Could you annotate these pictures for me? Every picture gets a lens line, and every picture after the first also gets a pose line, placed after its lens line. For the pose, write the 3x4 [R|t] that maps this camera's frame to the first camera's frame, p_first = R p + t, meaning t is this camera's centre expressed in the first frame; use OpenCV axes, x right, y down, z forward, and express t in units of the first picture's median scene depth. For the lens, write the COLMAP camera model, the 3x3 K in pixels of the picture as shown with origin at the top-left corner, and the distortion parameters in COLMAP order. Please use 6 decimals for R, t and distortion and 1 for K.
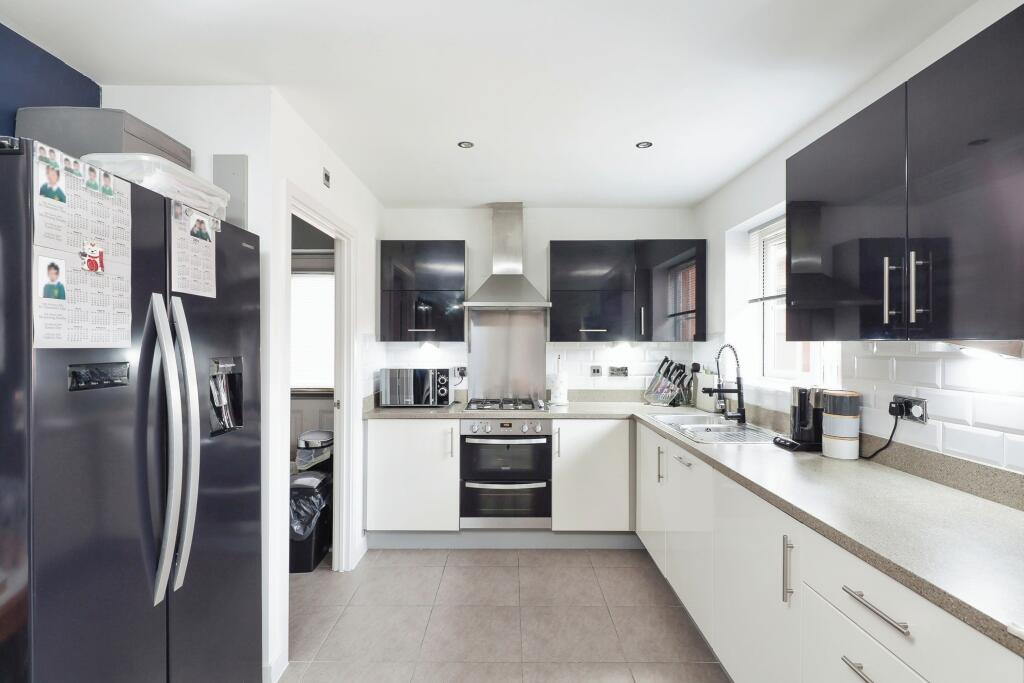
lens RADIAL K [[494.0, 0, 507.6], [0, 494.0, 342.2], [0, 0, 1]] dist [0.023431, -0.000043]
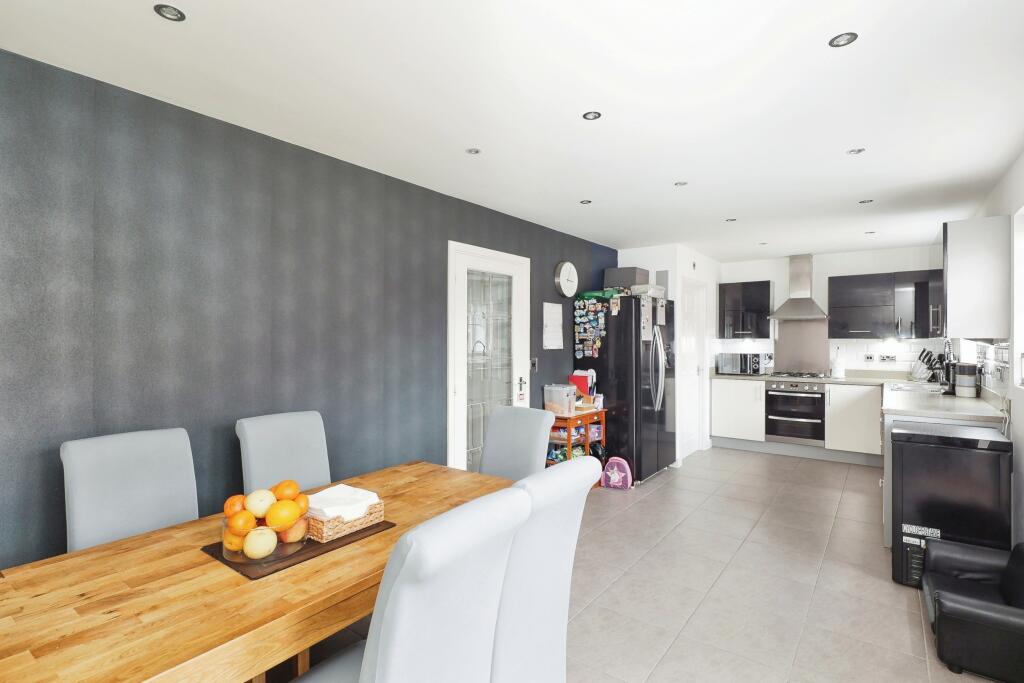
lens RADIAL K [[494.0, 0, 506.0], [0, 494.0, 341.0], [0, 0, 1]] dist [0.023431, -0.000043]
pose [[0.792271, 0.003898, -0.610157, 0.259001], [-0.001382, 0.999988, 0.004594, 0.000563], [0.610168, -0.002796, 0.792267, -1.014918]]
